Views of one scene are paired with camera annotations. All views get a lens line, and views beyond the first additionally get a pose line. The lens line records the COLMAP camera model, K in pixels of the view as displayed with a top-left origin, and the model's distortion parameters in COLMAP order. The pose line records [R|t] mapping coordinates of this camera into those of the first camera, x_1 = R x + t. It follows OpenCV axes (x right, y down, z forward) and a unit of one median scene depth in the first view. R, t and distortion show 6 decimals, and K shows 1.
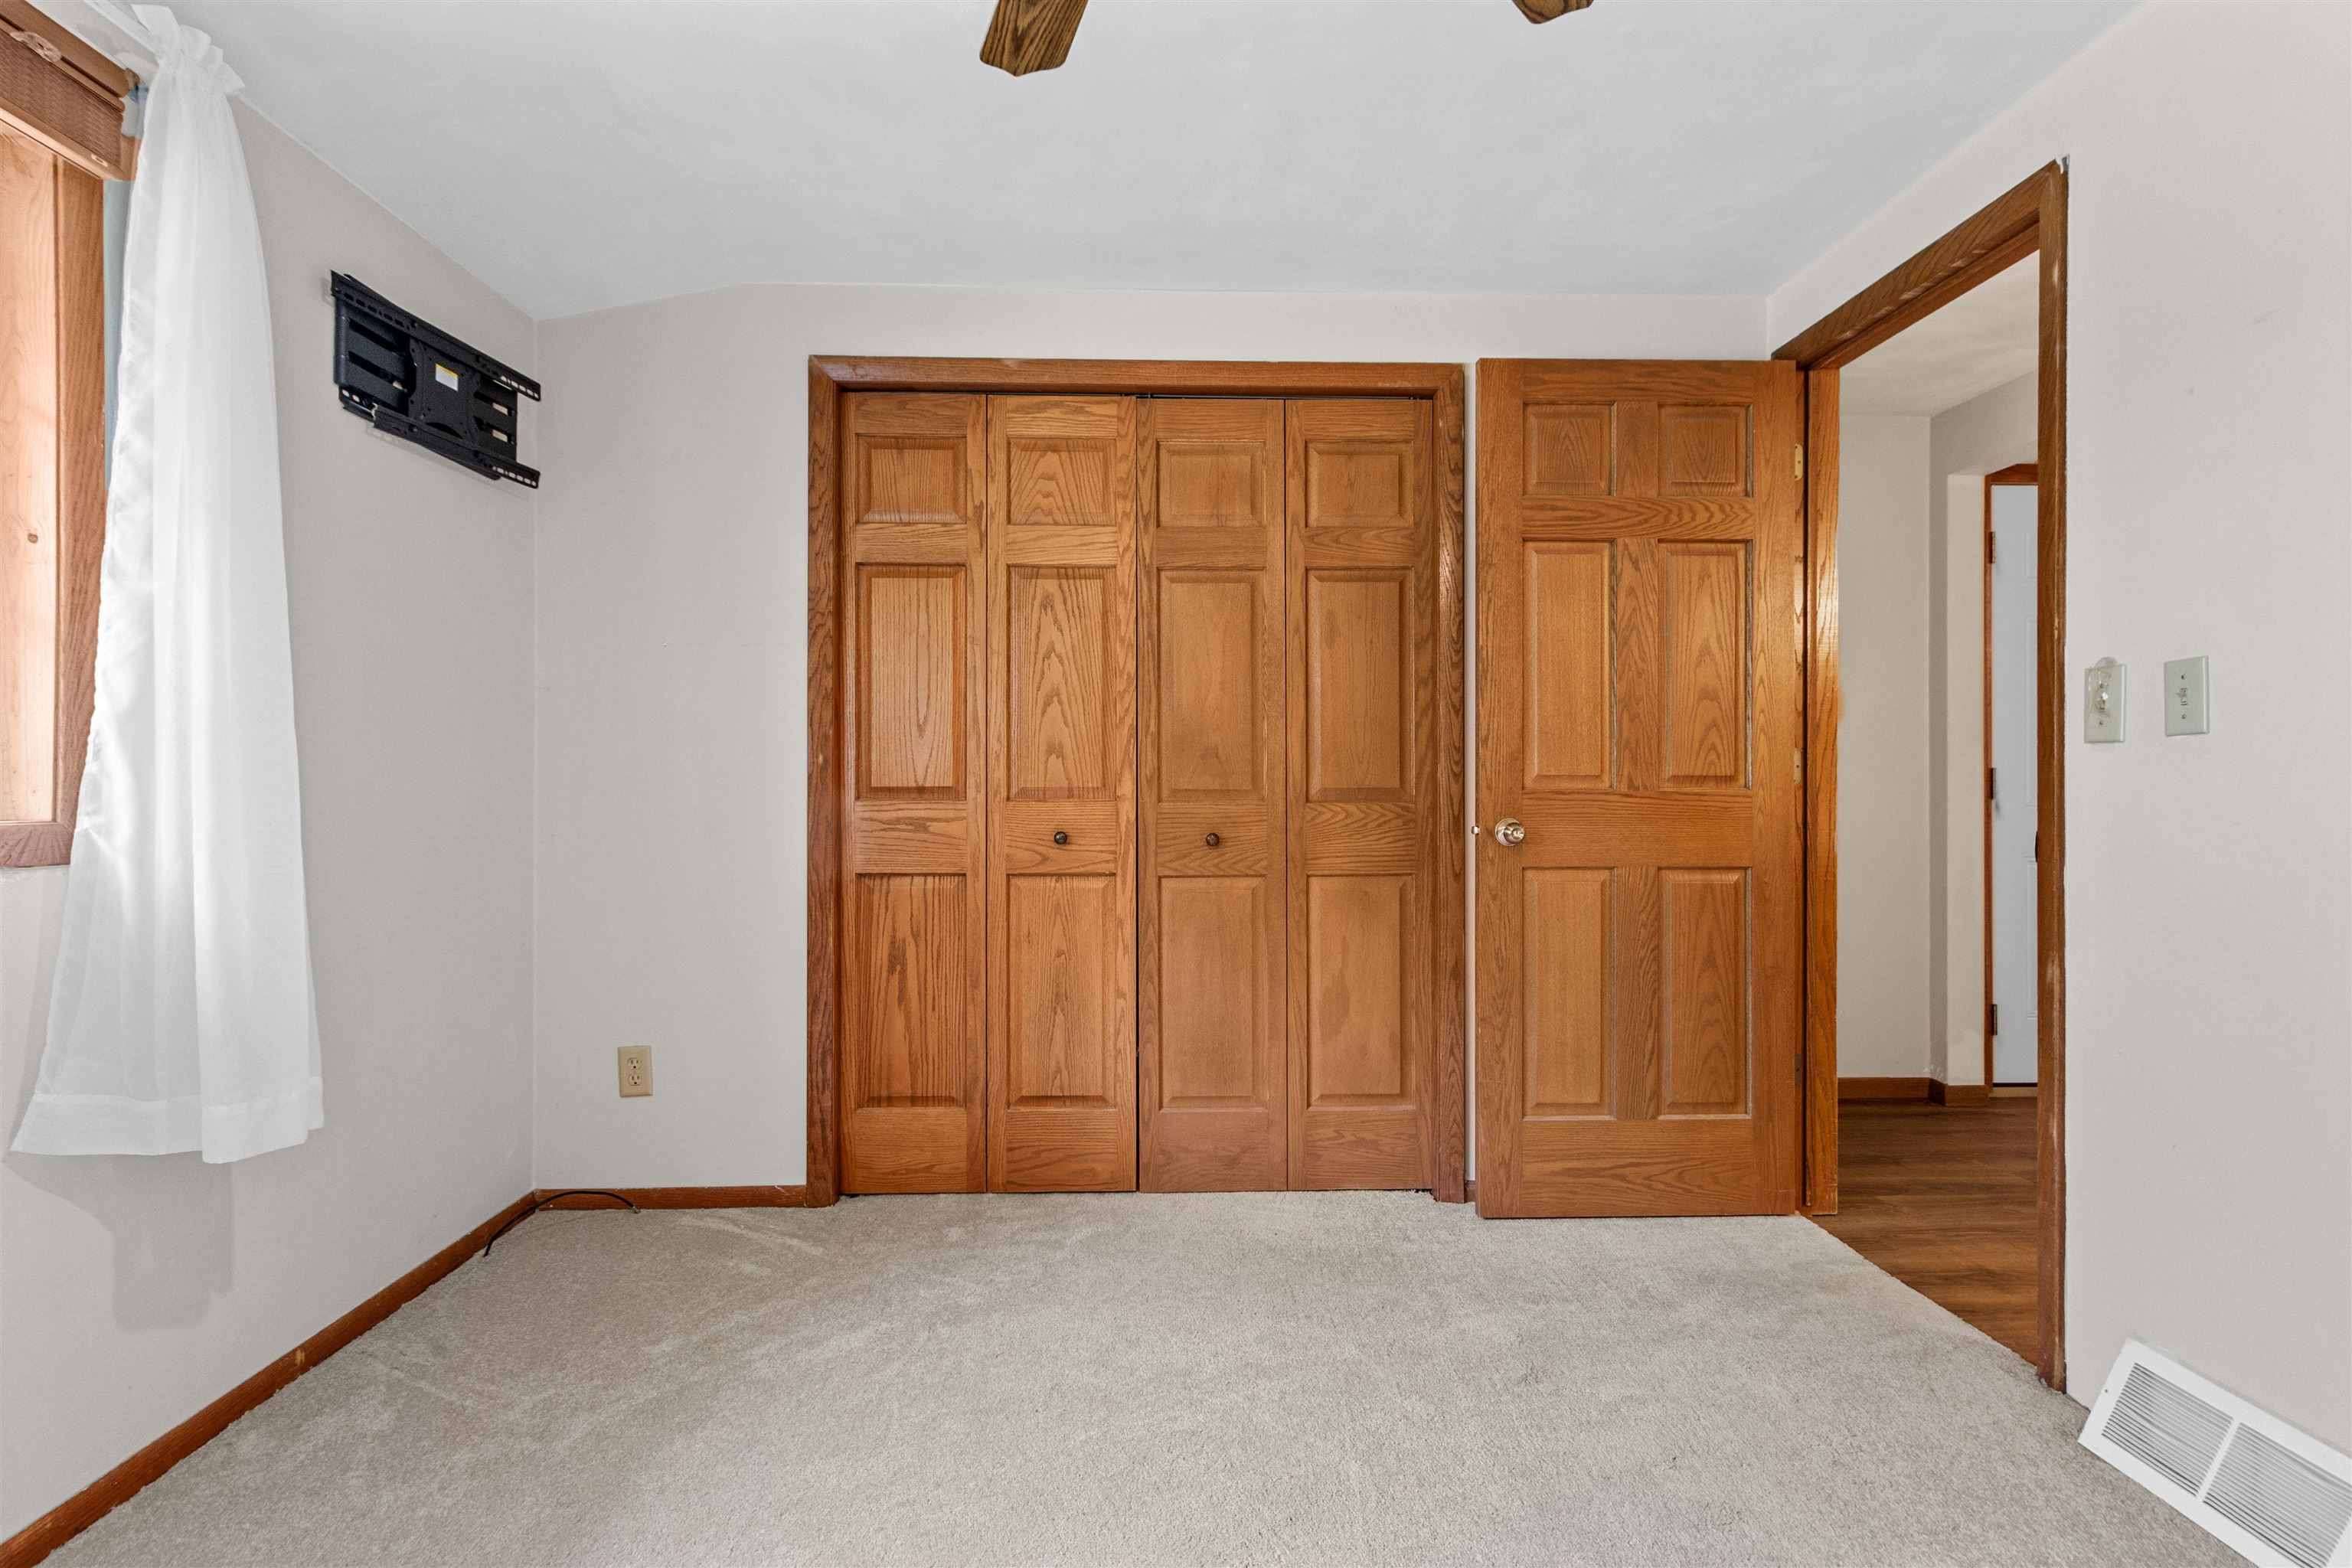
lens RADIAL K [[1081.8, 0, 1201.4], [0, 1081.8, 792.4], [0, 0, 1]] dist [0.003781, -0.000359]
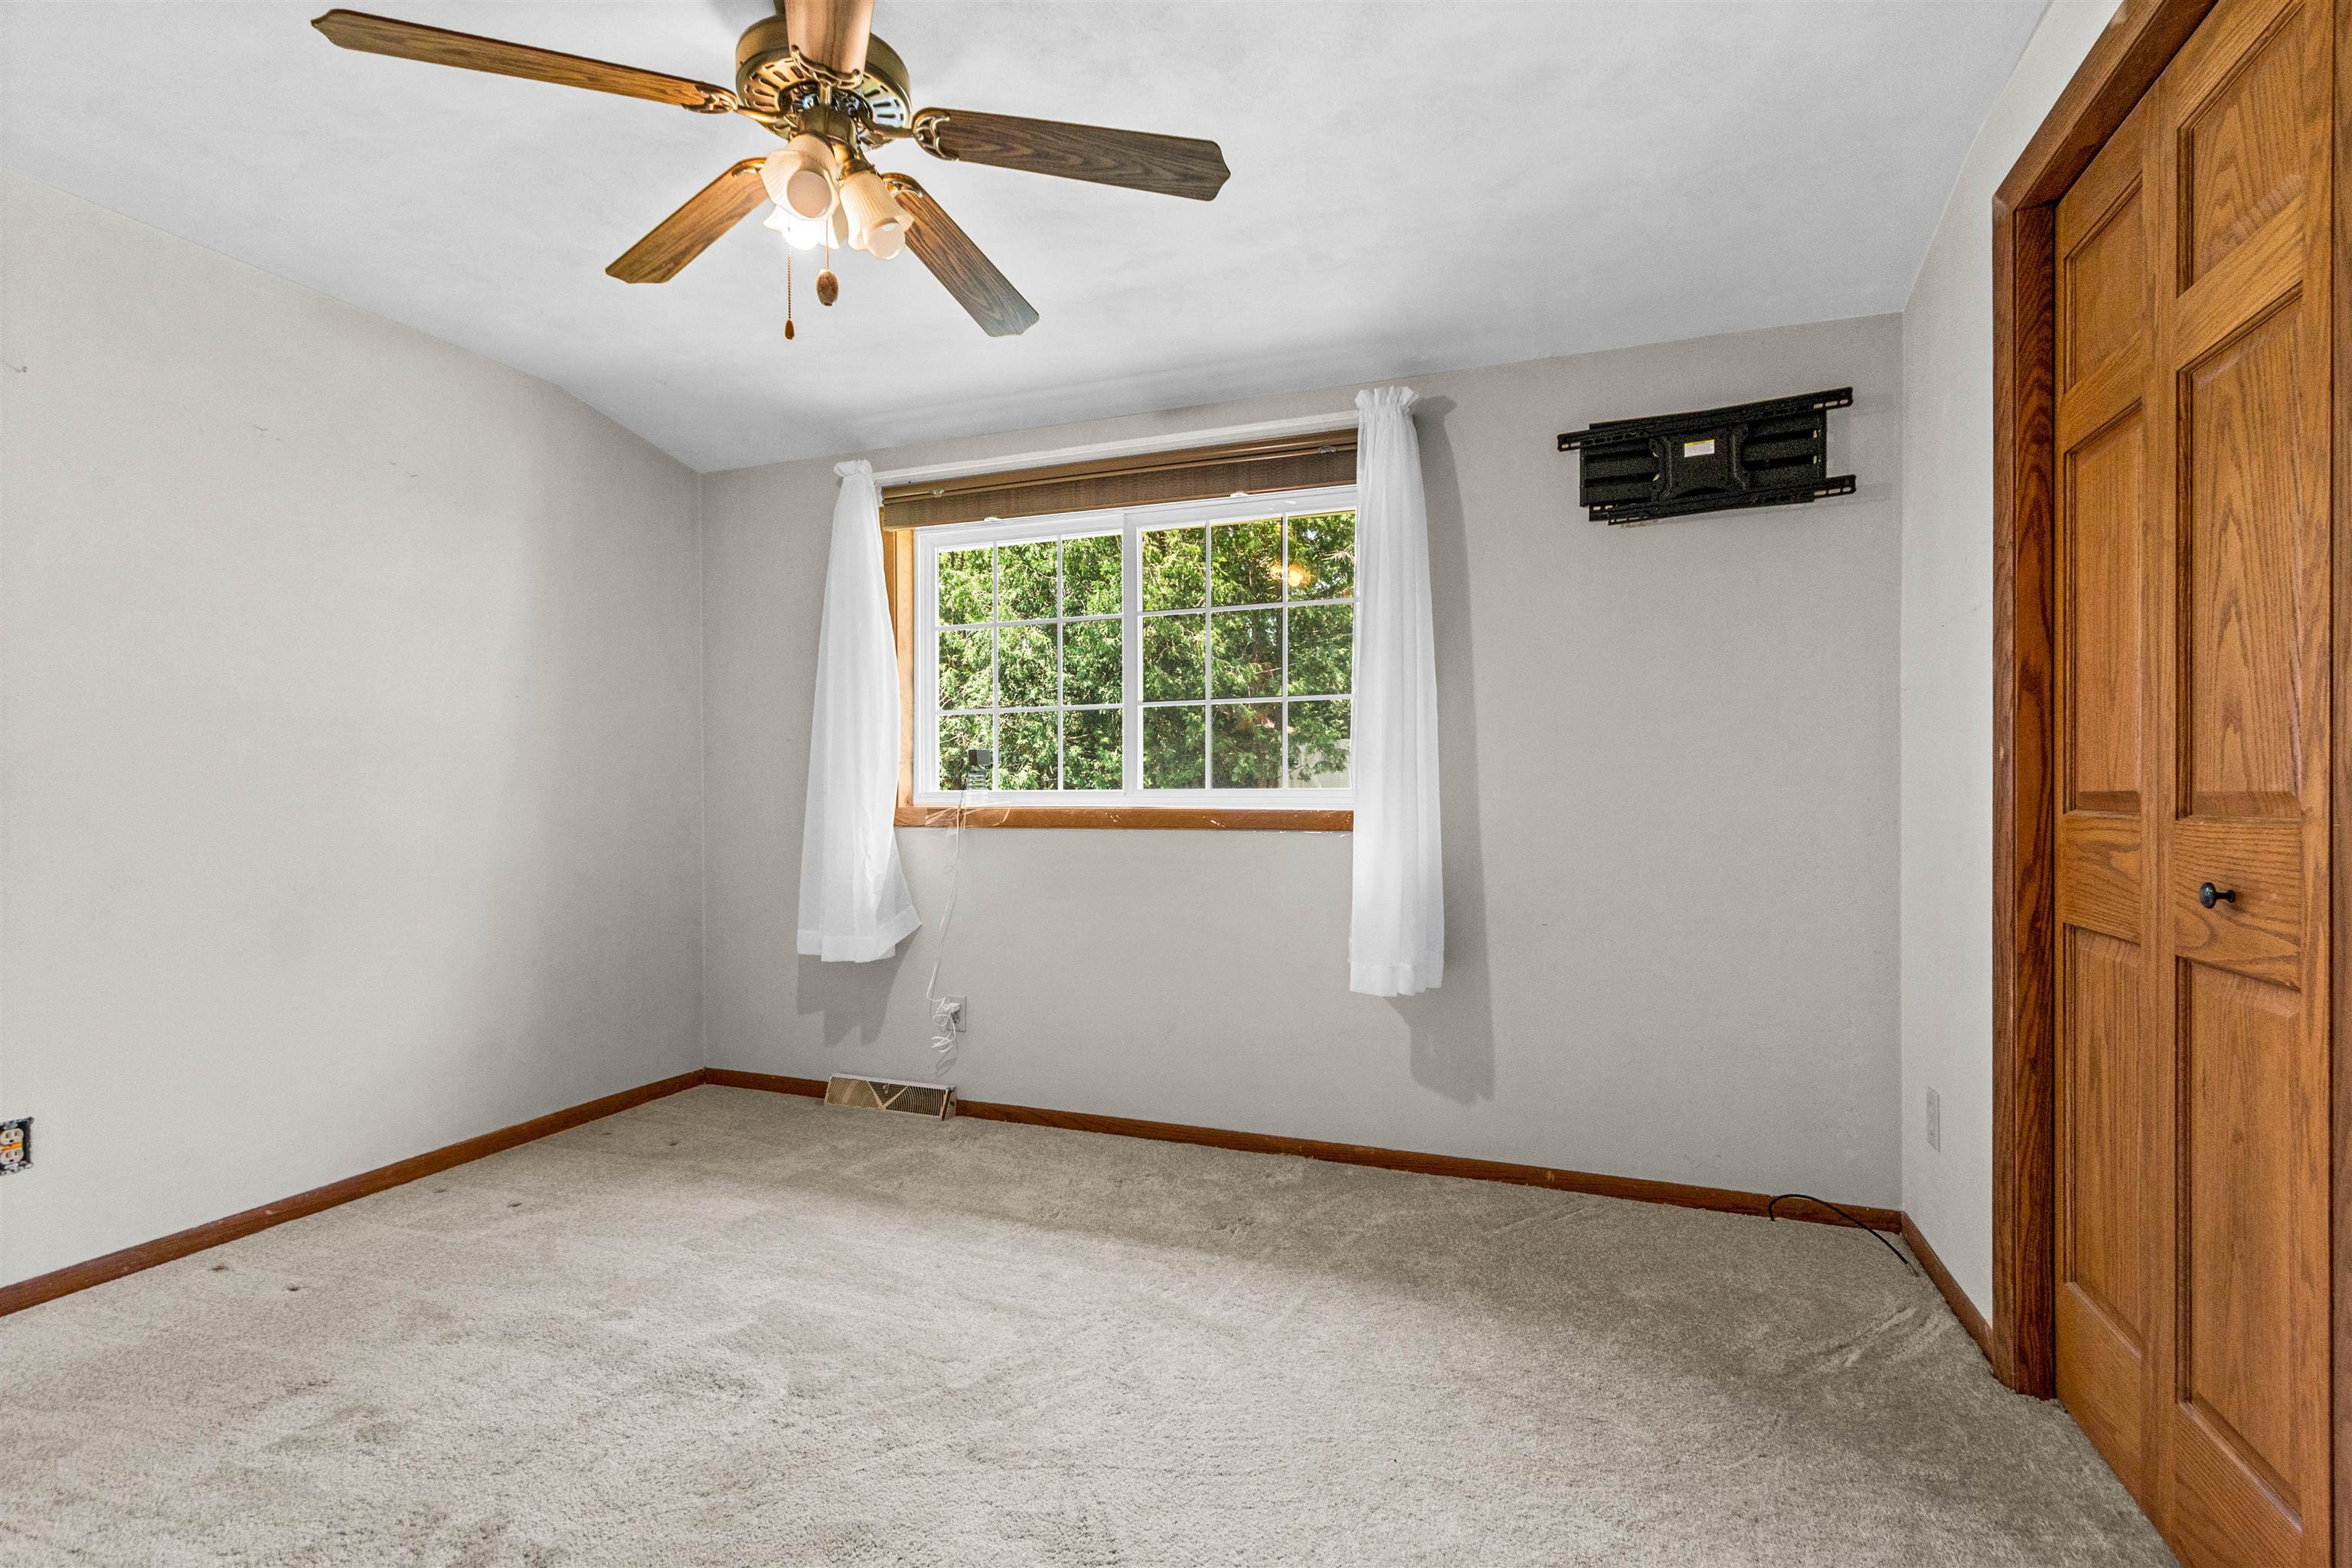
lens RADIAL K [[1081.8, 0, 1201.4], [0, 1081.8, 792.4], [0, 0, 1]] dist [0.003781, -0.000359]
pose [[-0.371011, -0.001426, -0.928627, 0.493862], [-0.007551, 0.999970, 0.001481, -0.001836], [0.928598, 0.007562, -0.371011, 0.754612]]
